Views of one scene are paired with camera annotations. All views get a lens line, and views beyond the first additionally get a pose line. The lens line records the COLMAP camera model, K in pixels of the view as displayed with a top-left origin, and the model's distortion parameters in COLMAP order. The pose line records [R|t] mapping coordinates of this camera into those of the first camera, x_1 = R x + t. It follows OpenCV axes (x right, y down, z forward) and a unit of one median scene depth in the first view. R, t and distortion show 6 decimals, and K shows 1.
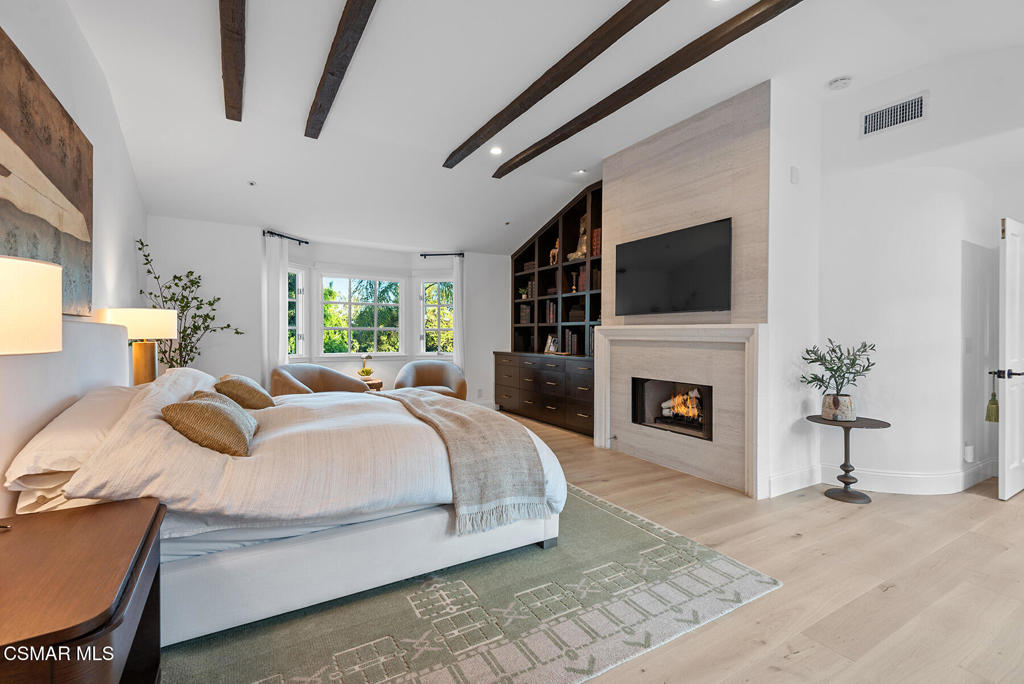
lens RADIAL K [[461.9, 0, 517.4], [0, 461.9, 338.3], [0, 0, 1]] dist [0.000219, 0.000020]
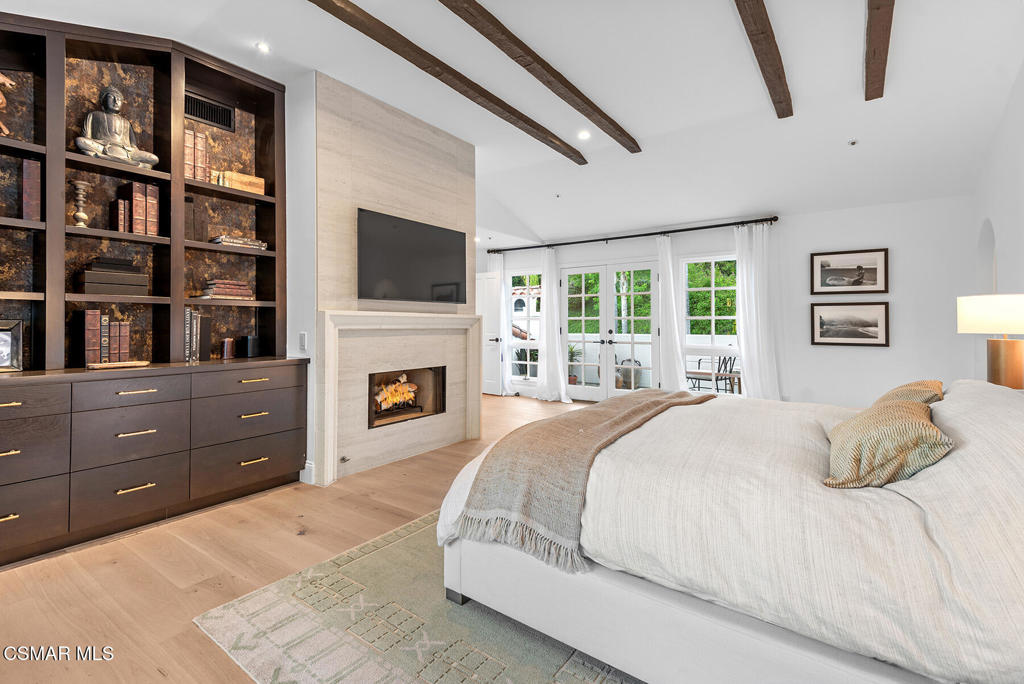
lens RADIAL K [[462.0, 0, 513.3], [0, 462.0, 314.6], [0, 0, 1]] dist [0.000788, 0.000095]
pose [[-0.387200, 0.010043, 0.921941, -0.668528], [0.001247, 0.999945, -0.010369, -0.014194], [-0.921995, -0.002865, -0.387192, 1.169934]]
